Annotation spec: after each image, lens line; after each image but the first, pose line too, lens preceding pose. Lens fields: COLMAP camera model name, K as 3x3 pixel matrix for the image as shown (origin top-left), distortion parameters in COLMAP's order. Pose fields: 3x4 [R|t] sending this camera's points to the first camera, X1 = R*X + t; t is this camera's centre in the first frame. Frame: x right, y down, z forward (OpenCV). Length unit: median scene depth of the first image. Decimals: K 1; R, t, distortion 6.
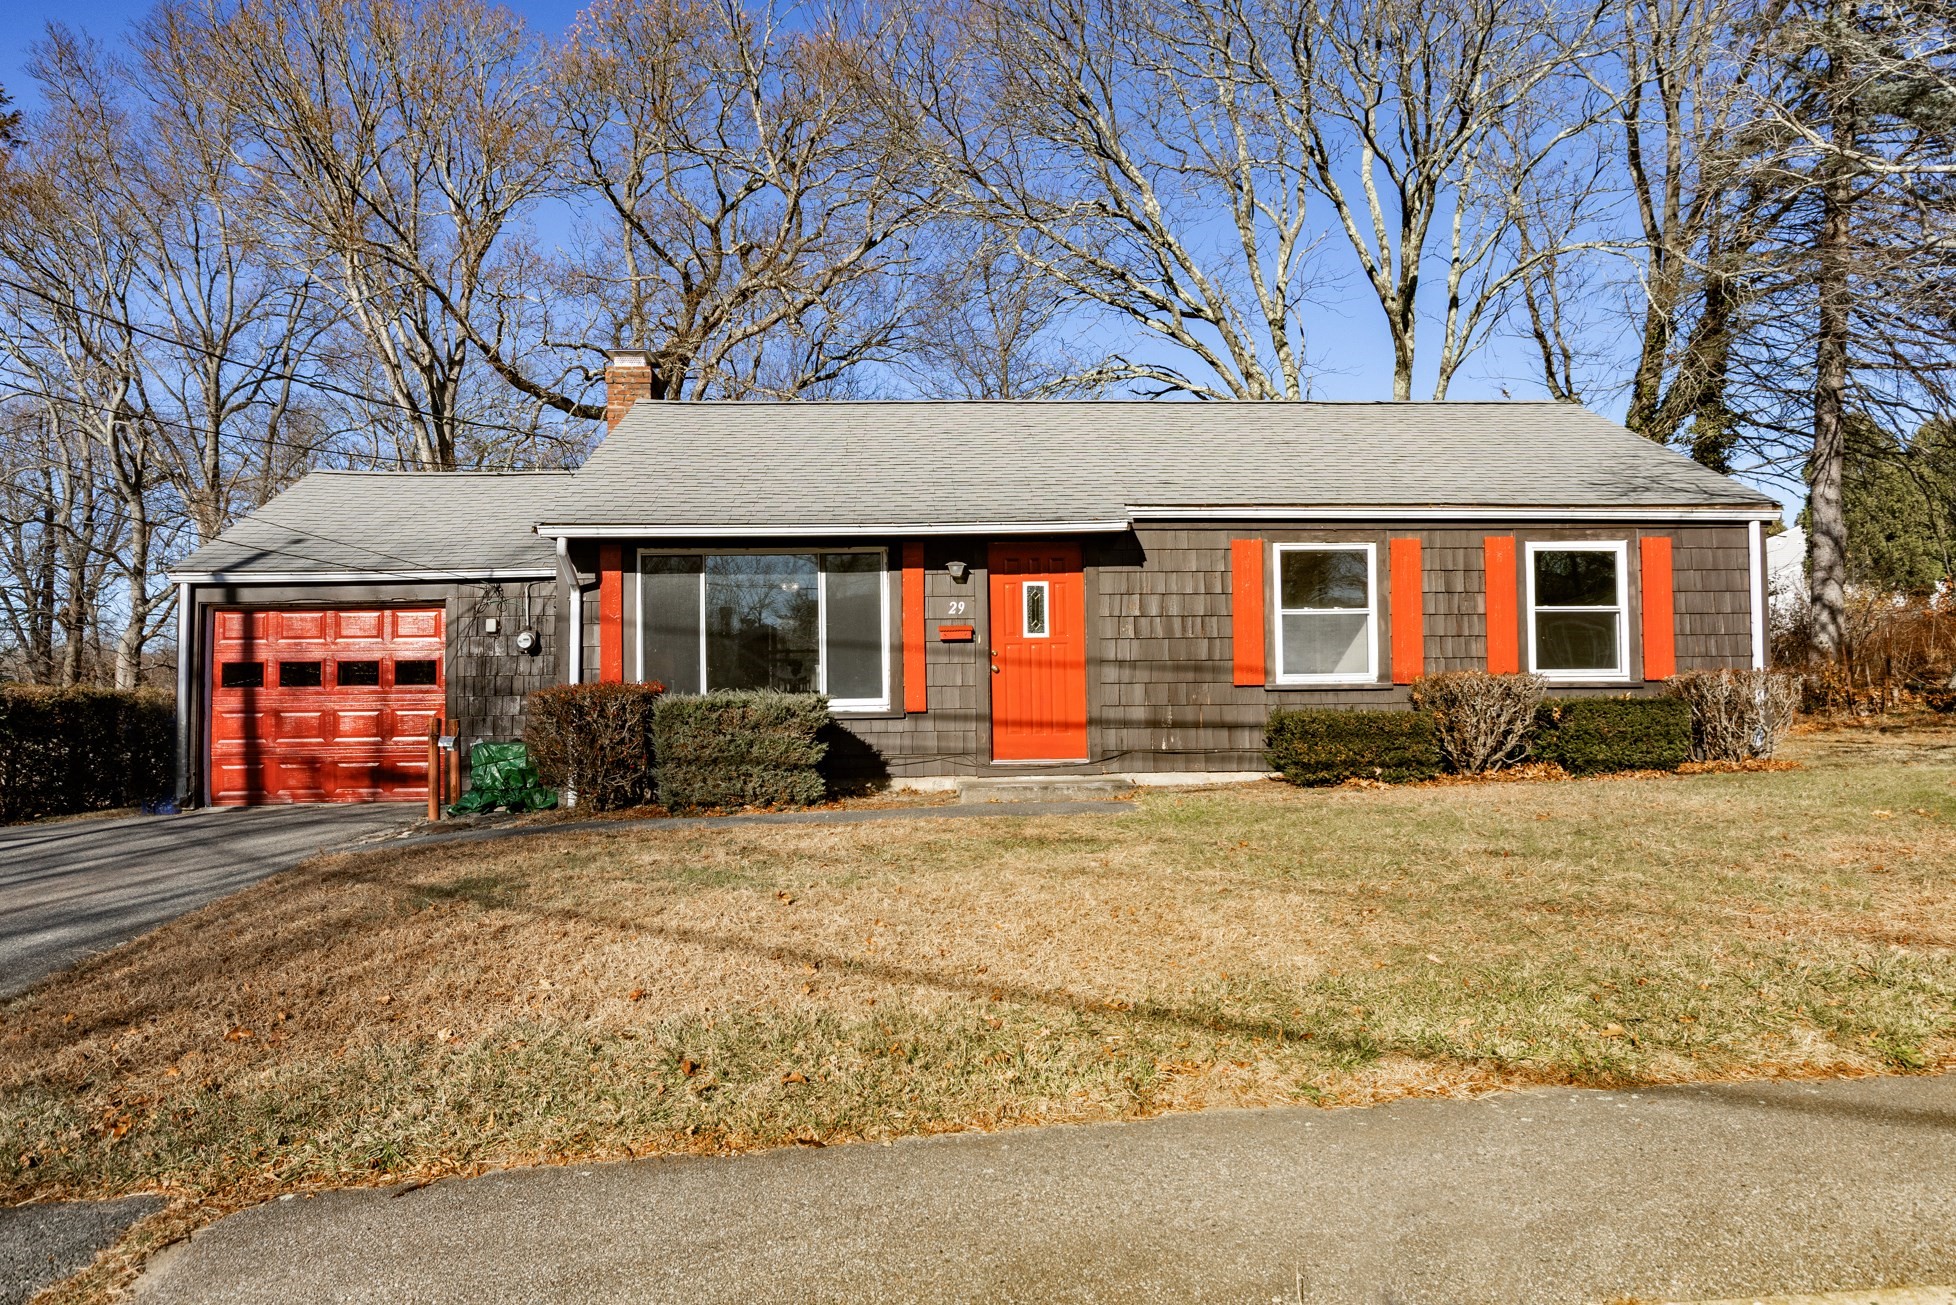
lens RADIAL K [[1268.7, 0, 977.0], [0, 1268.7, 655.7], [0, 0, 1]] dist [-0.006294, -0.000867]
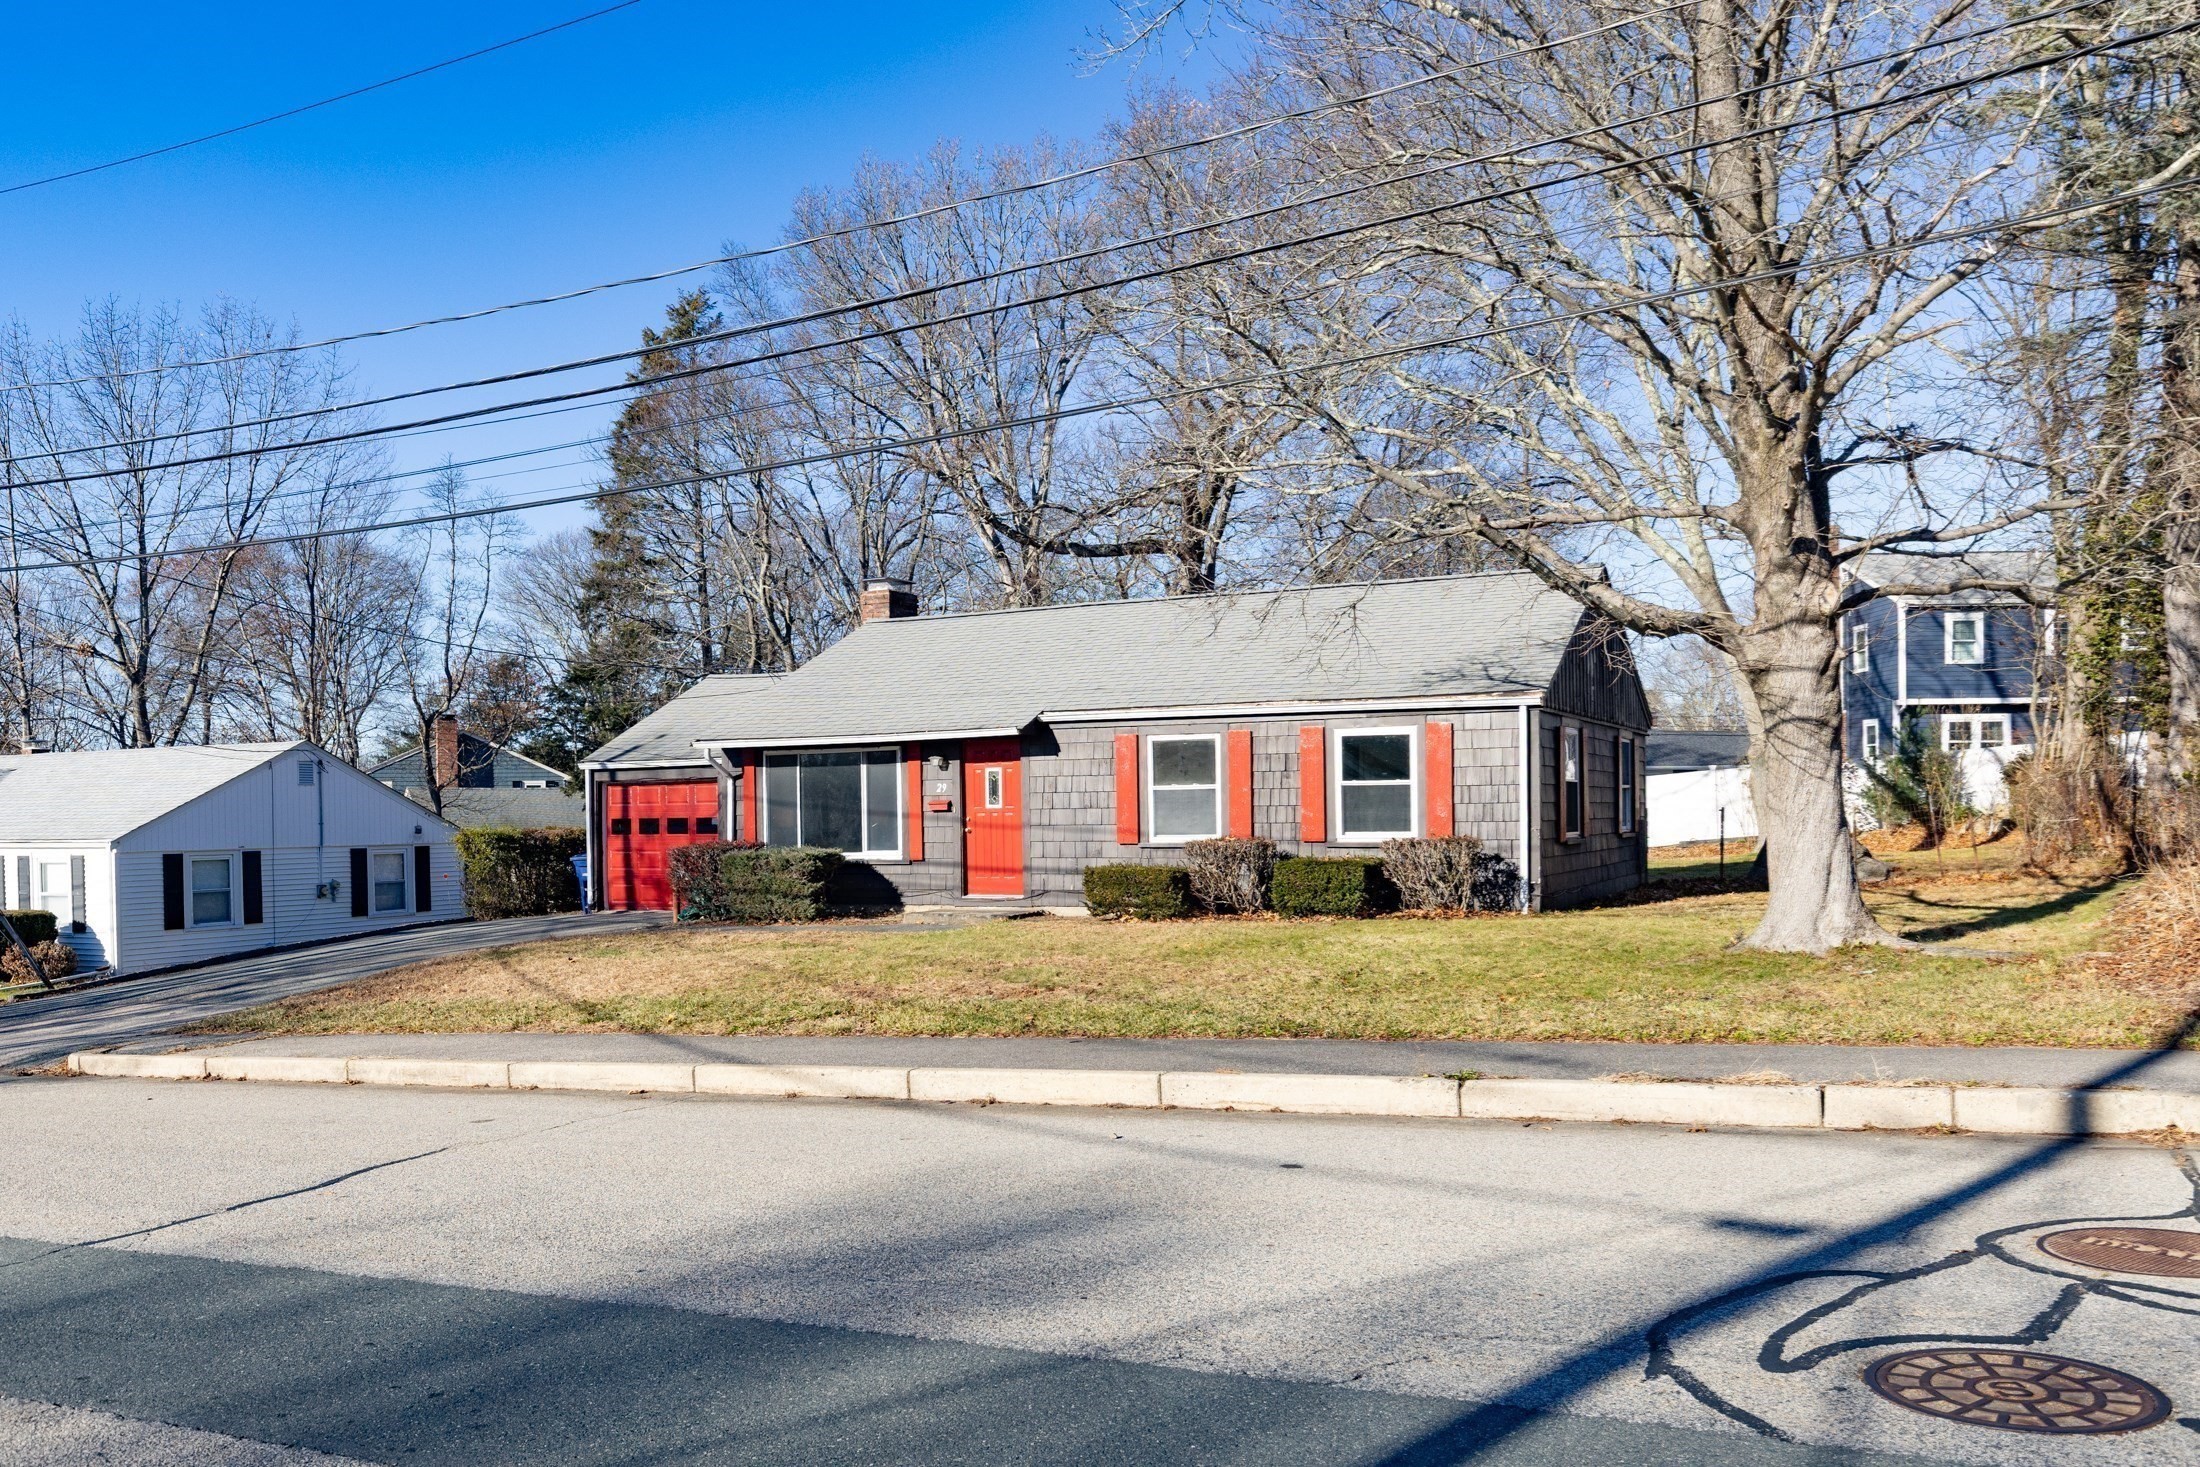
lens RADIAL K [[1571.6, 0, 1102.3], [0, 1571.6, 740.2], [0, 0, 1]] dist [-0.010866, -0.000107]
pose [[0.873230, -0.021763, -0.486823, 1.000756], [0.022207, 0.999742, -0.004858, -0.078016], [0.486802, -0.006569, 0.873487, -0.457052]]
